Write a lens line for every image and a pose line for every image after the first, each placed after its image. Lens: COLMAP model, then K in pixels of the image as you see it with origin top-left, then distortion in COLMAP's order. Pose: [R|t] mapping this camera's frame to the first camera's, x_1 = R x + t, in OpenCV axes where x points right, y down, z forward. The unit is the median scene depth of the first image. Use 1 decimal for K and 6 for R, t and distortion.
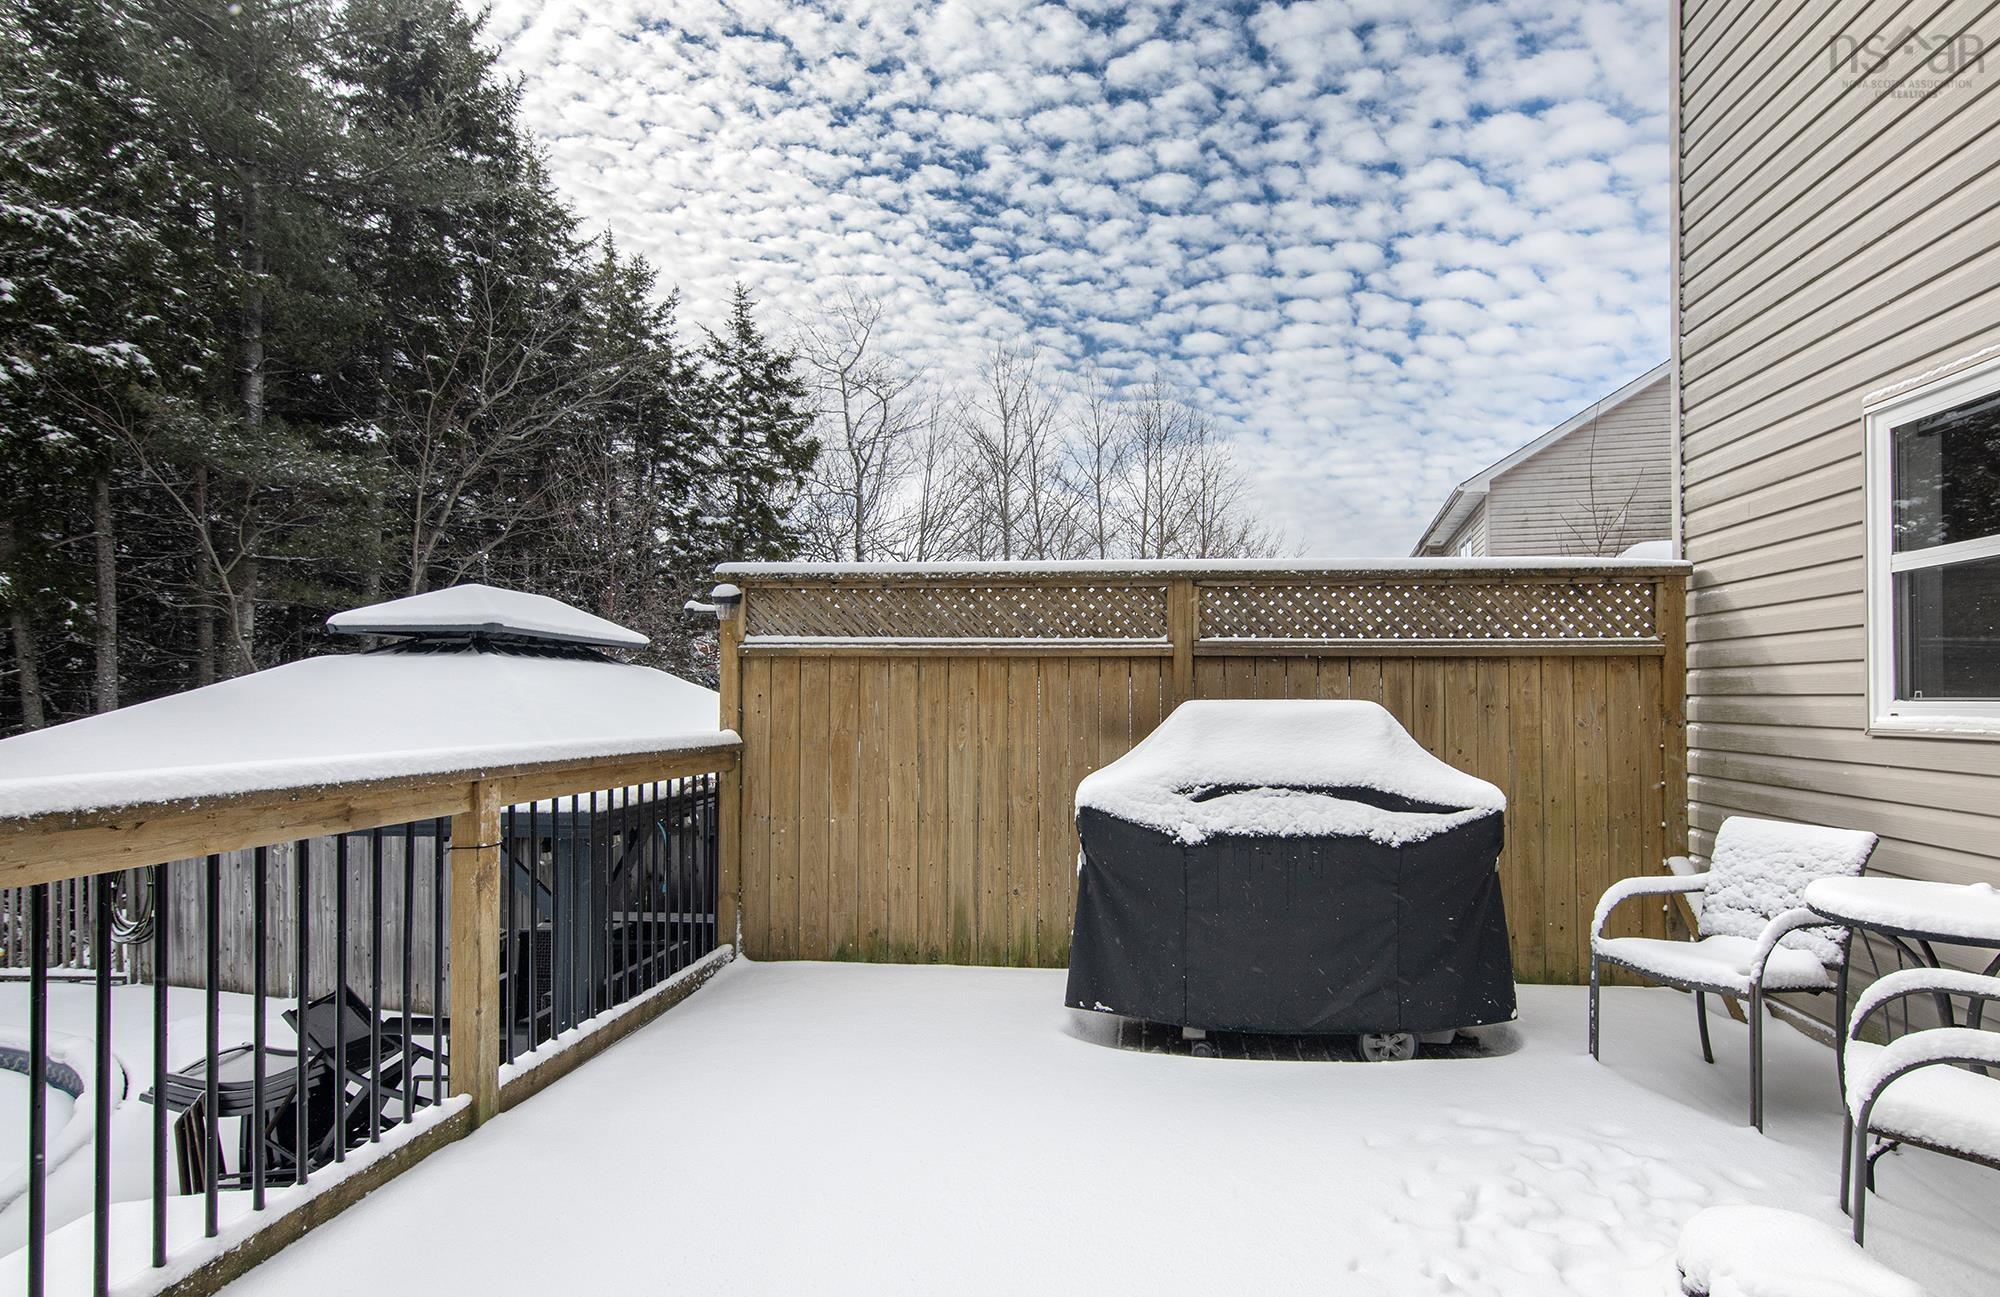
lens RADIAL K [[979.6, 0, 999.6], [0, 979.6, 696.3], [0, 0, 1]] dist [0.036018, -0.026240]
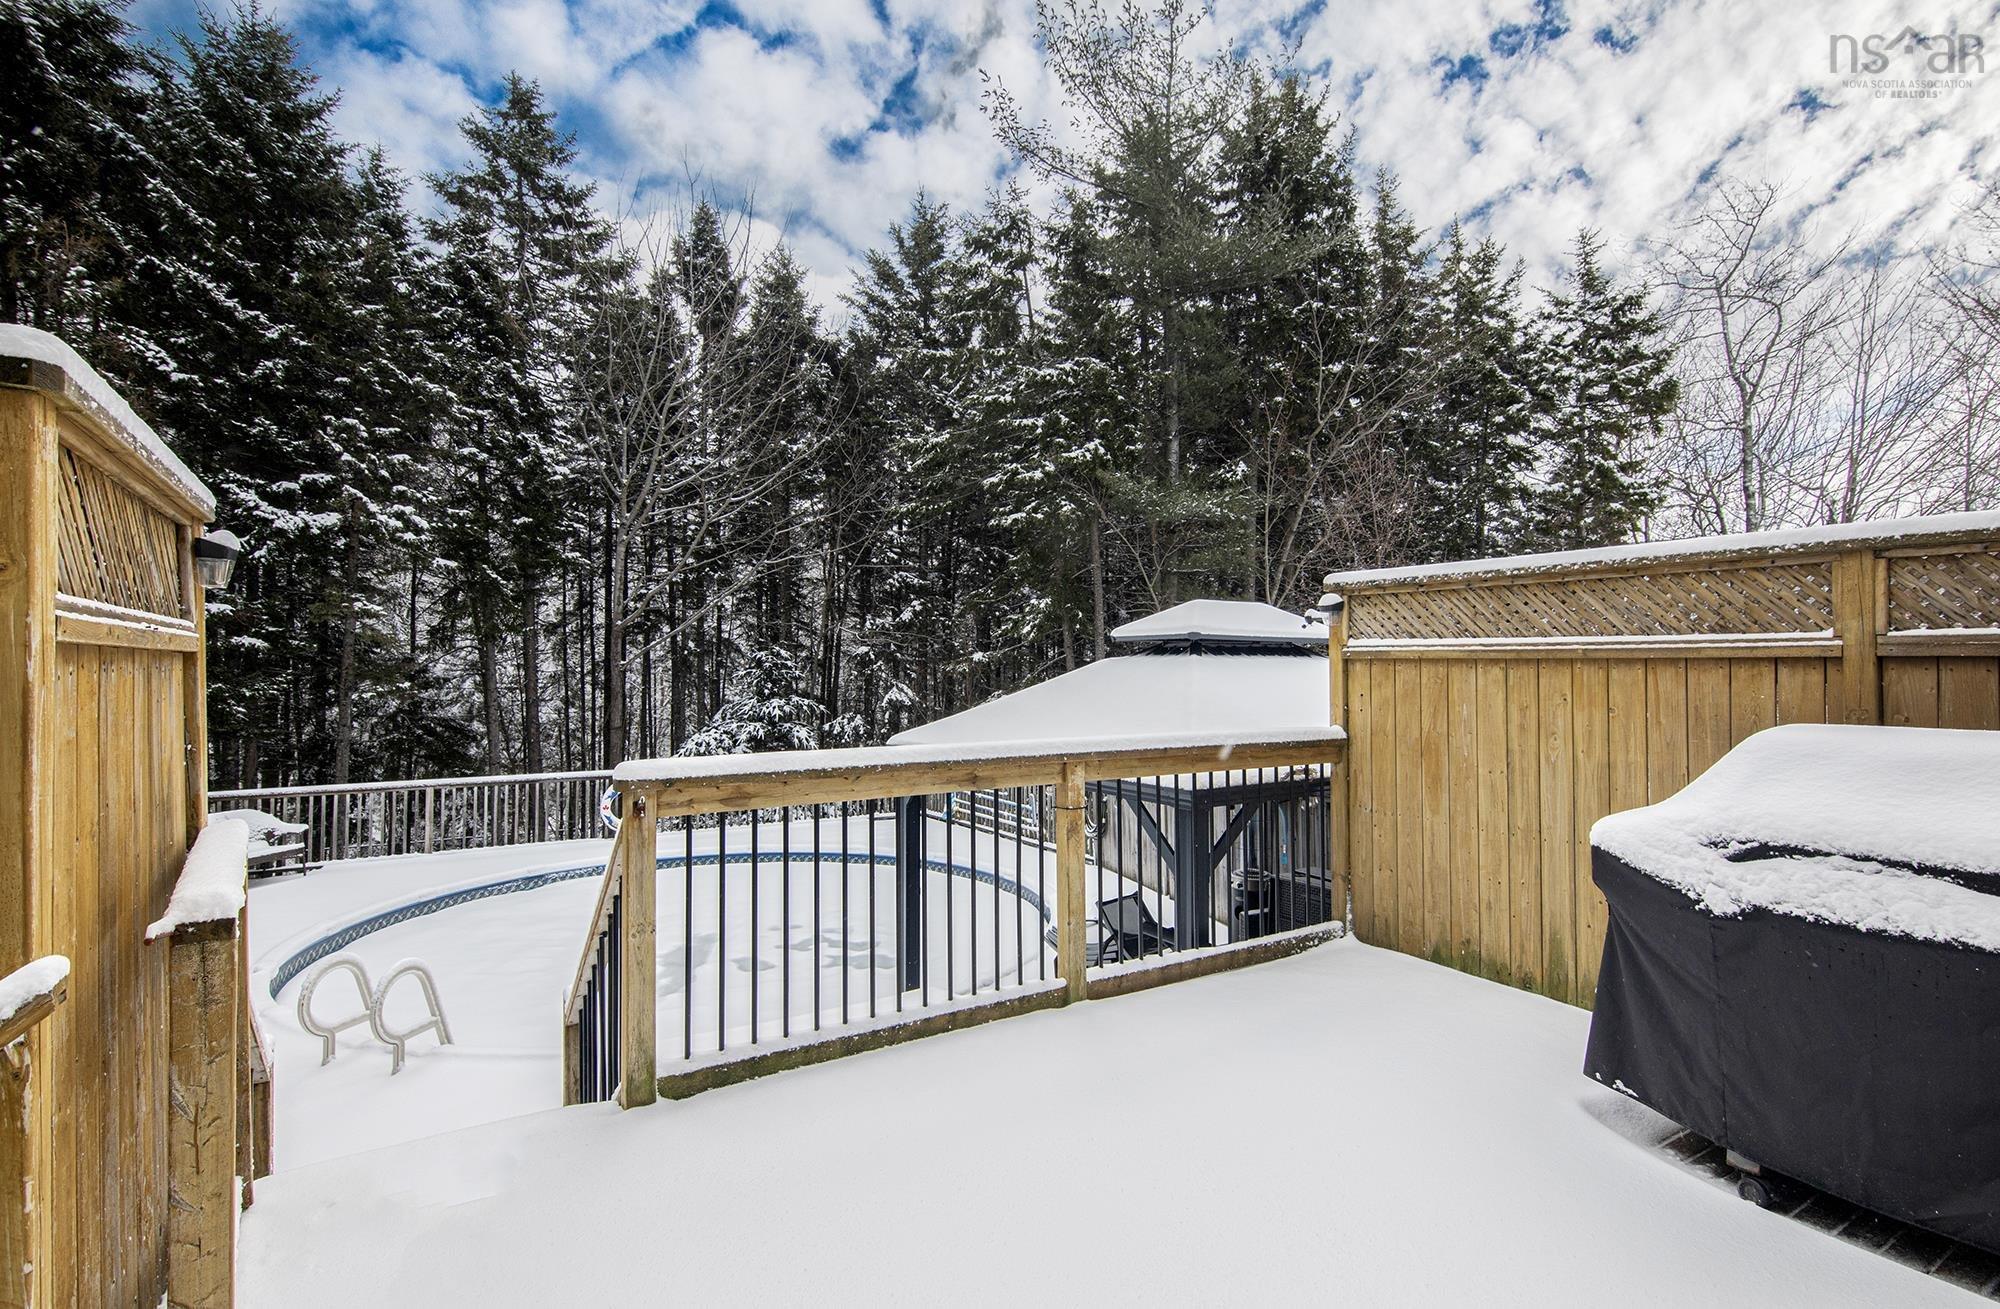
lens RADIAL K [[922.6, 0, 1000.0], [0, 922.6, 654.5], [0, 0, 1]] dist [0.013985, -0.000508]
pose [[0.600341, -0.014207, -0.799618, 0.333572], [0.010499, 0.999896, -0.009883, -0.040133], [0.799675, -0.002462, 0.600428, 0.079164]]
